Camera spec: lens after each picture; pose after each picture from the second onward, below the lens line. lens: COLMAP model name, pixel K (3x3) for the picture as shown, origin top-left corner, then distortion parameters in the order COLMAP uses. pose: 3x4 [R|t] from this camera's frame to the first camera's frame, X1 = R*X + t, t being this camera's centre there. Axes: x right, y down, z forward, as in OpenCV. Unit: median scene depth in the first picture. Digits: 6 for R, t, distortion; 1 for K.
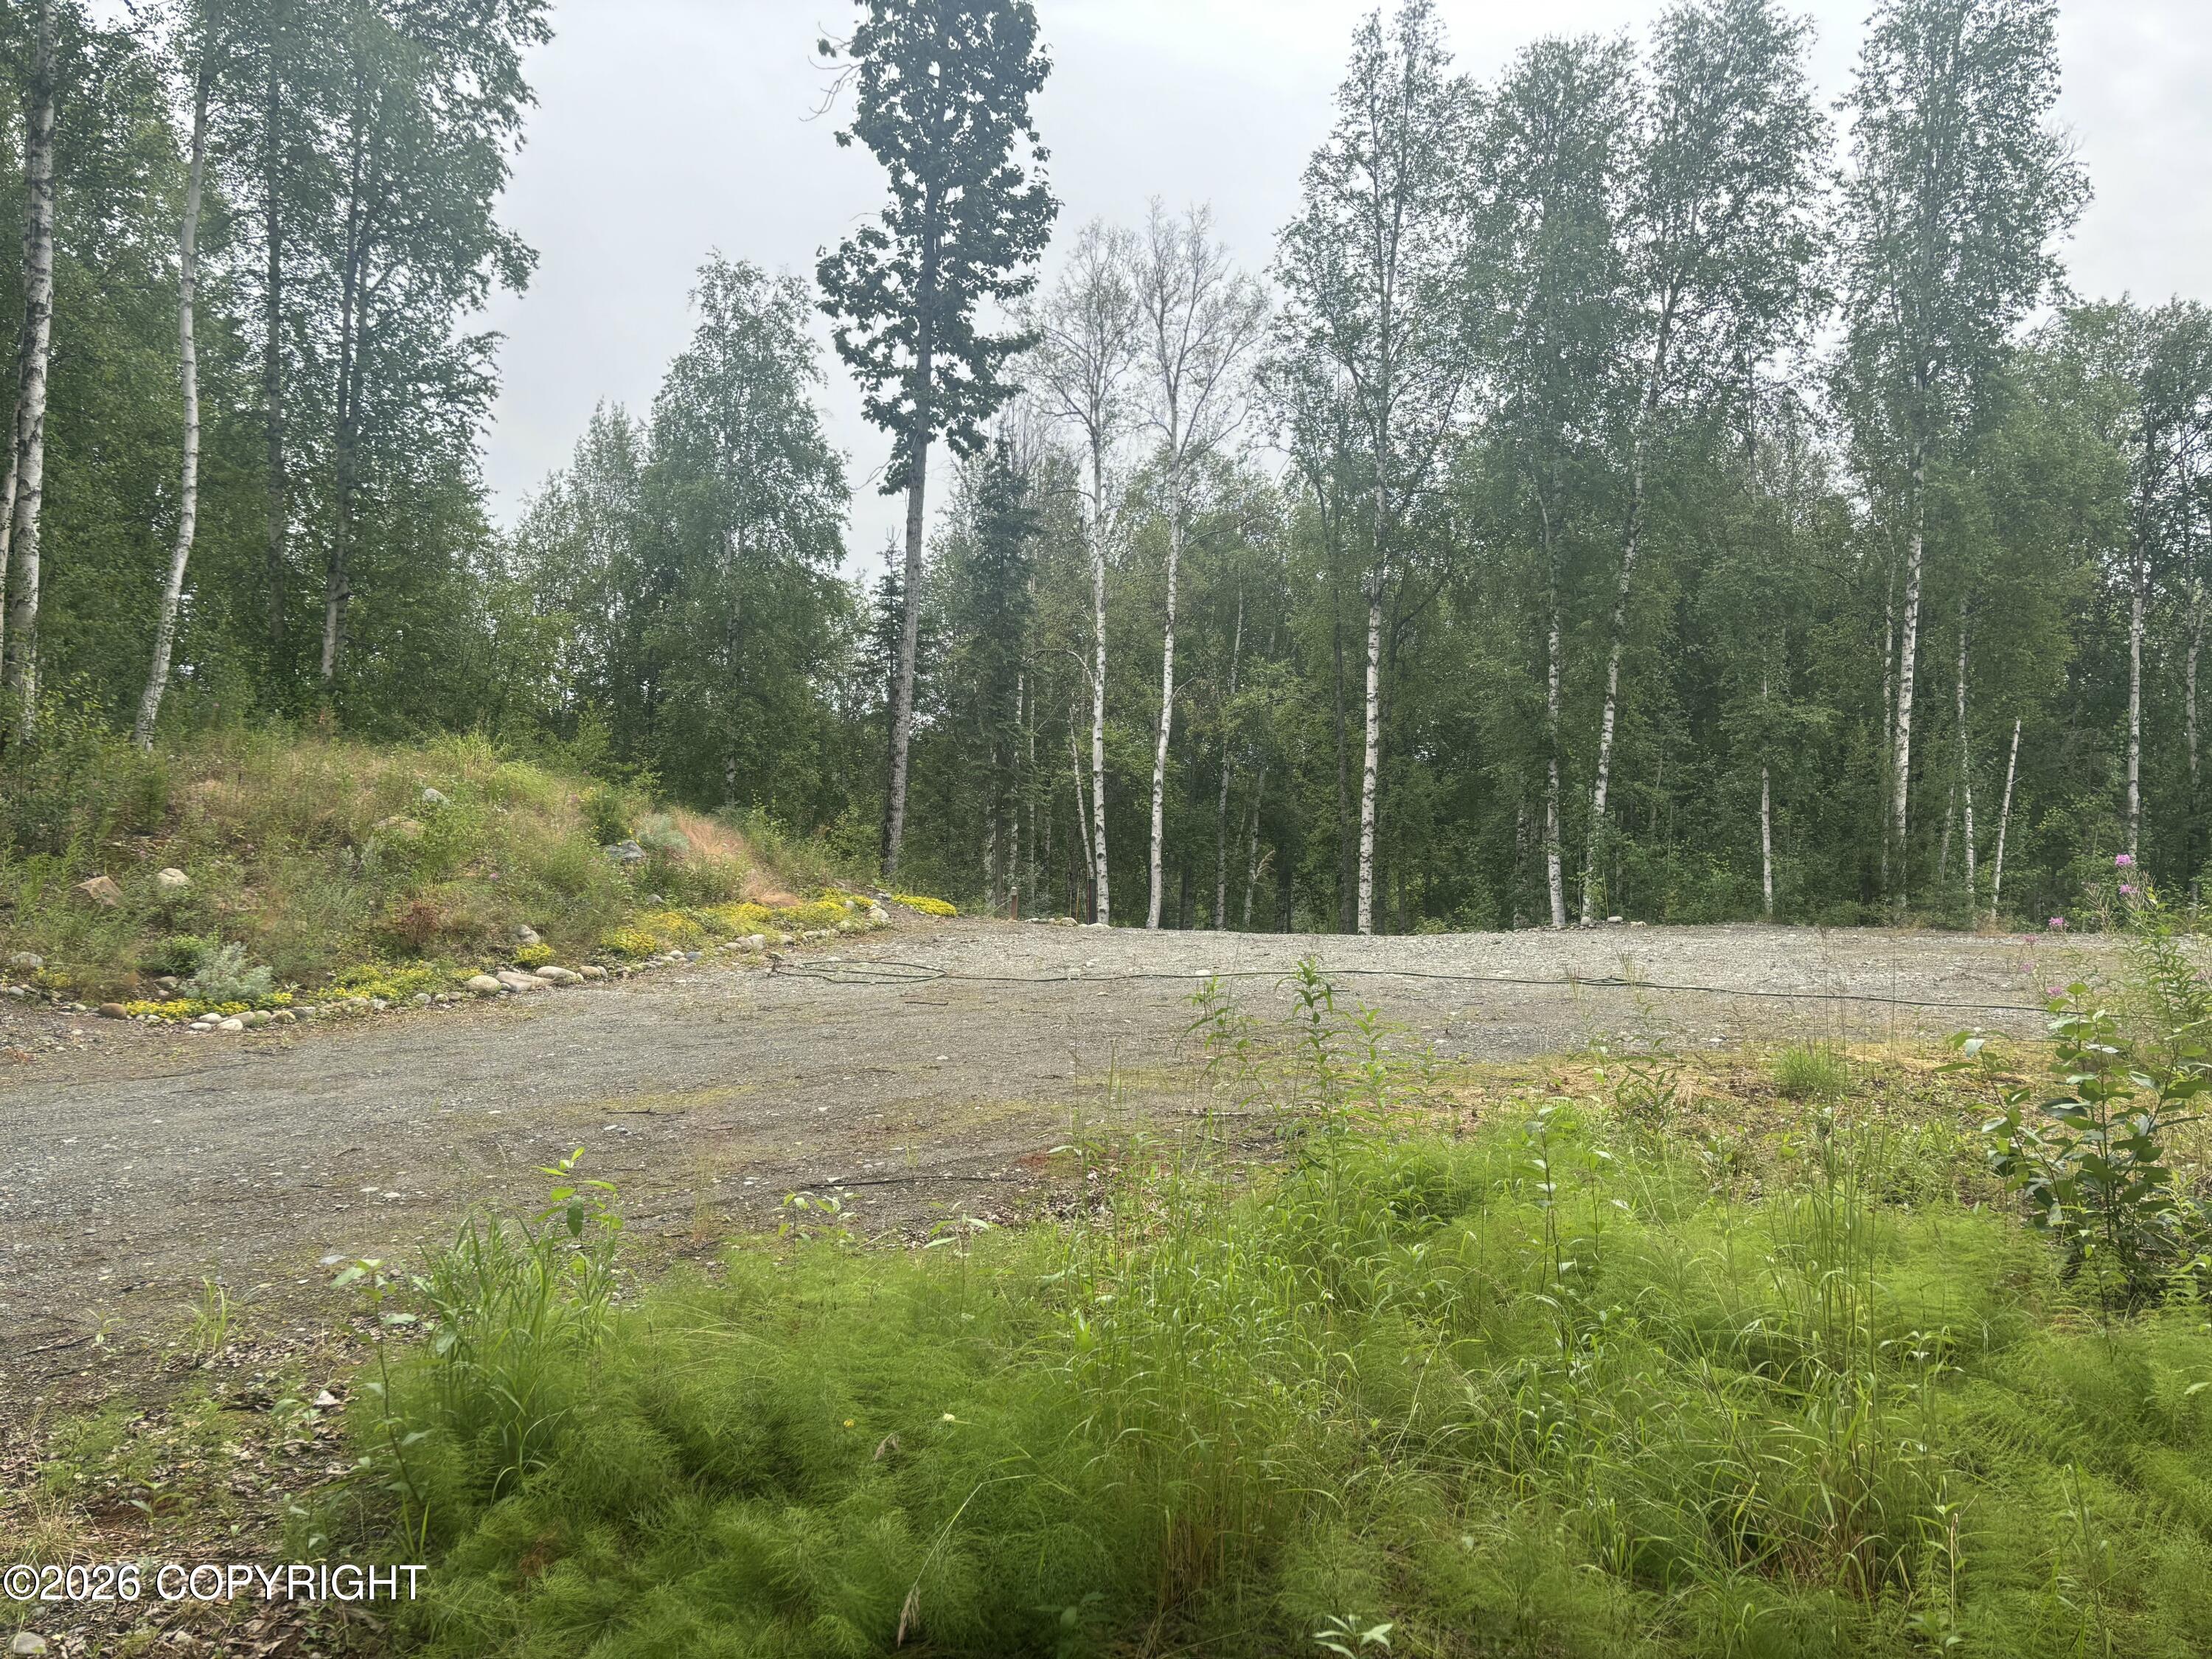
lens RADIAL K [[1656.8, 0, 1096.7], [0, 1656.8, 833.6], [0, 0, 1]] dist [0.042358, -0.000841]
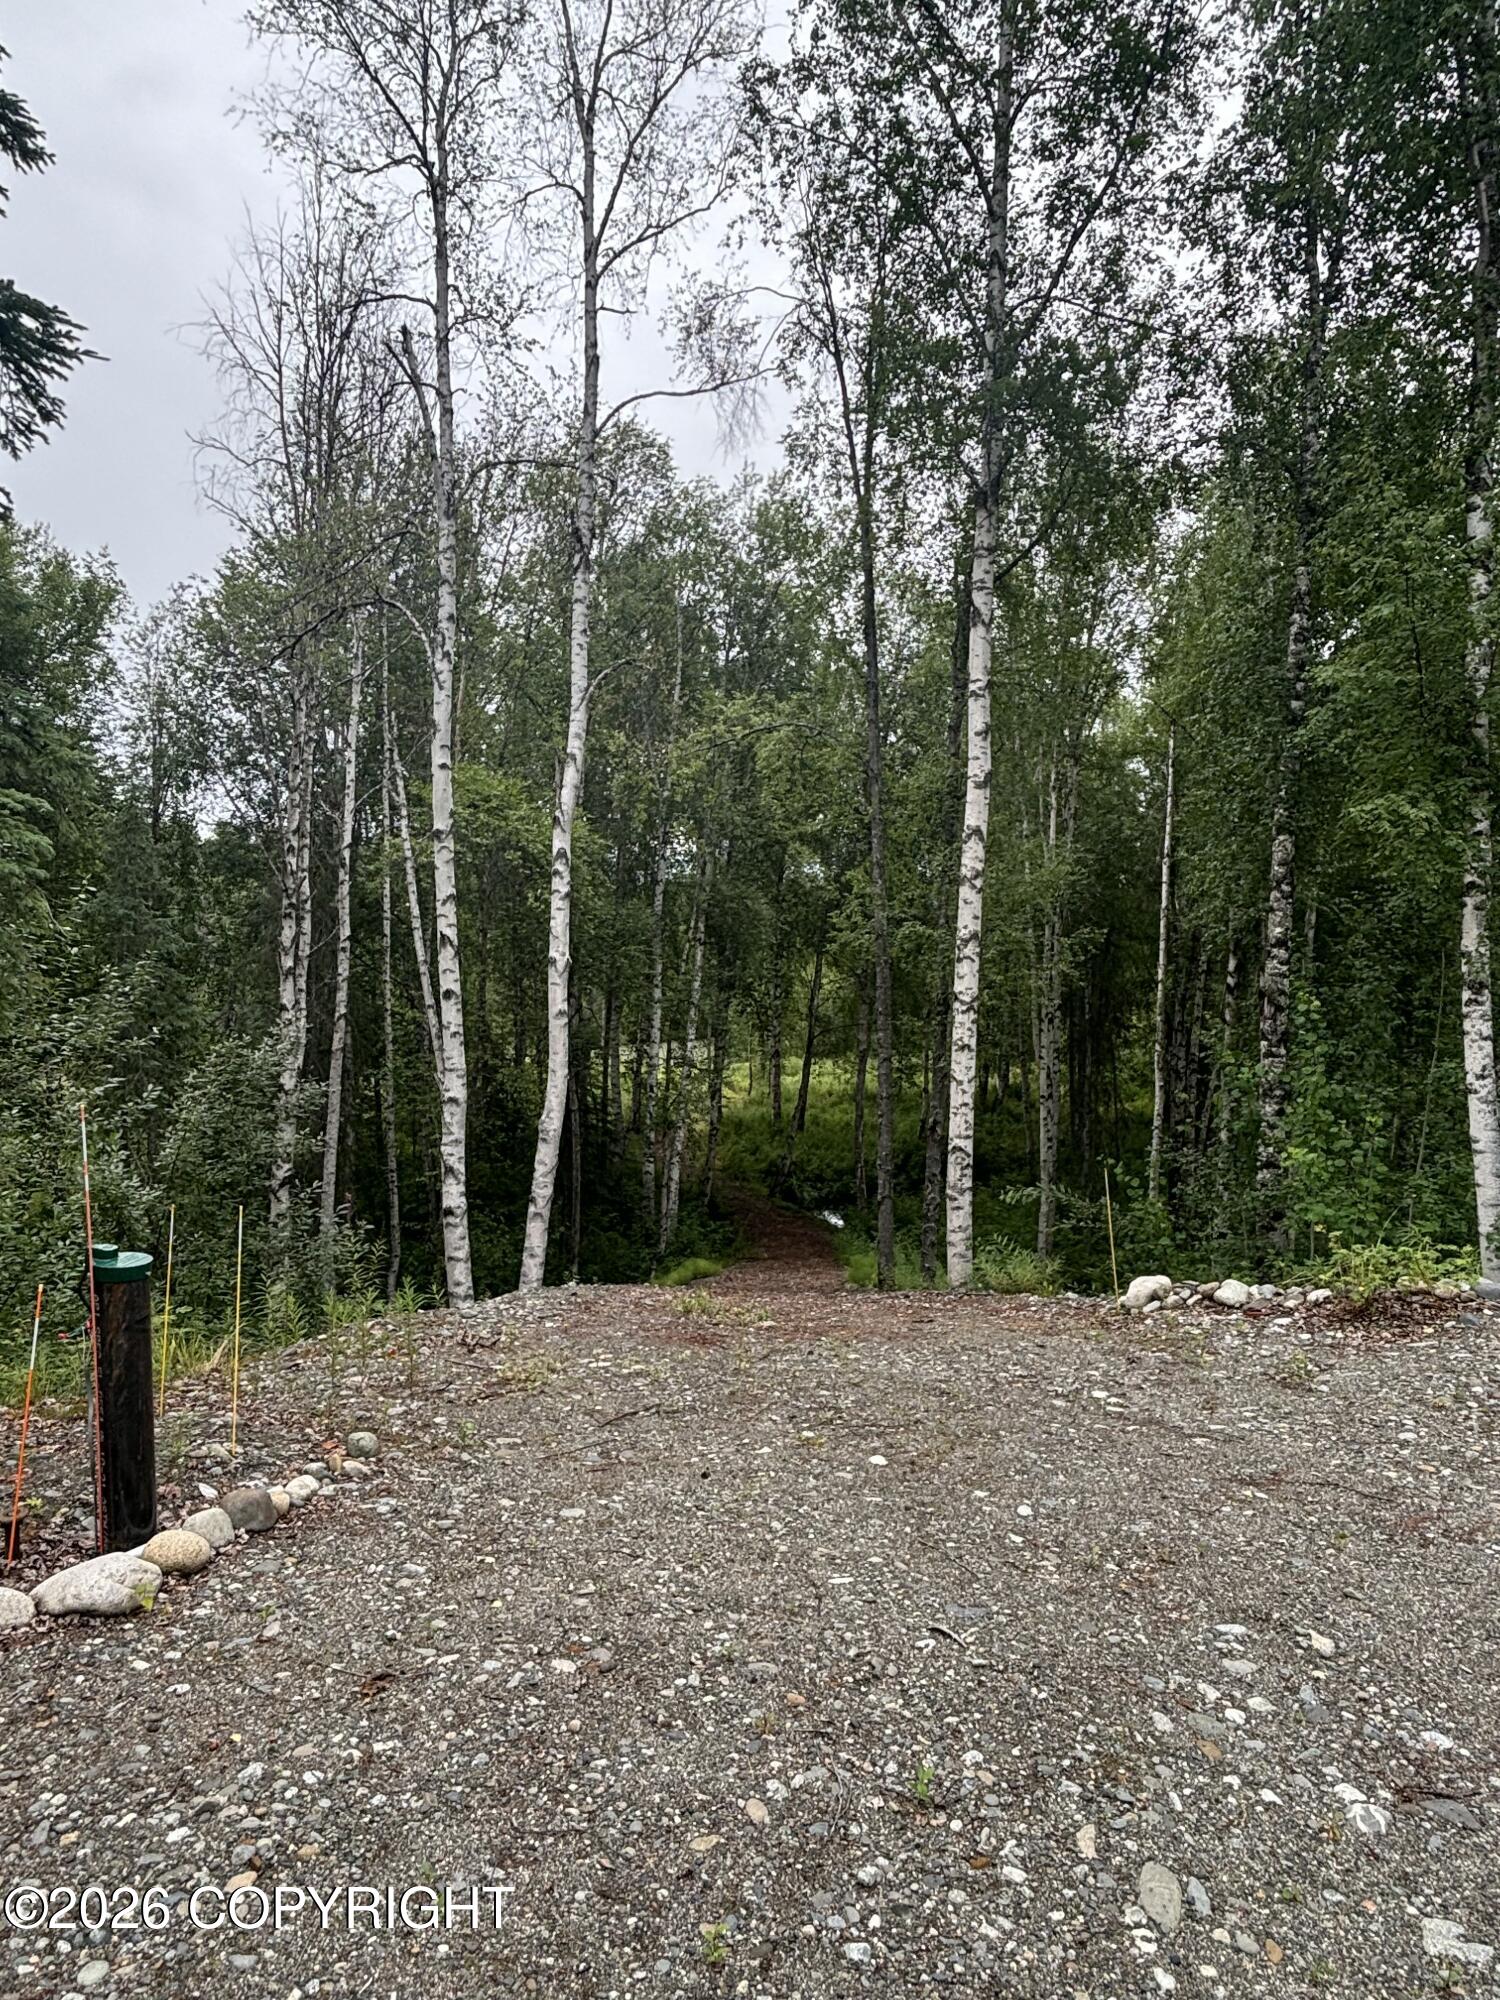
lens RADIAL K [[1167.7, 0, 746.0], [0, 1167.7, 1031.8], [0, 0, 1]] dist [0.000658, -0.000186]
pose [[0.985396, -0.008041, 0.170090, 0.032169], [-0.006834, 0.996212, 0.086688, -0.007468], [-0.170143, -0.086585, 0.981608, 0.637420]]
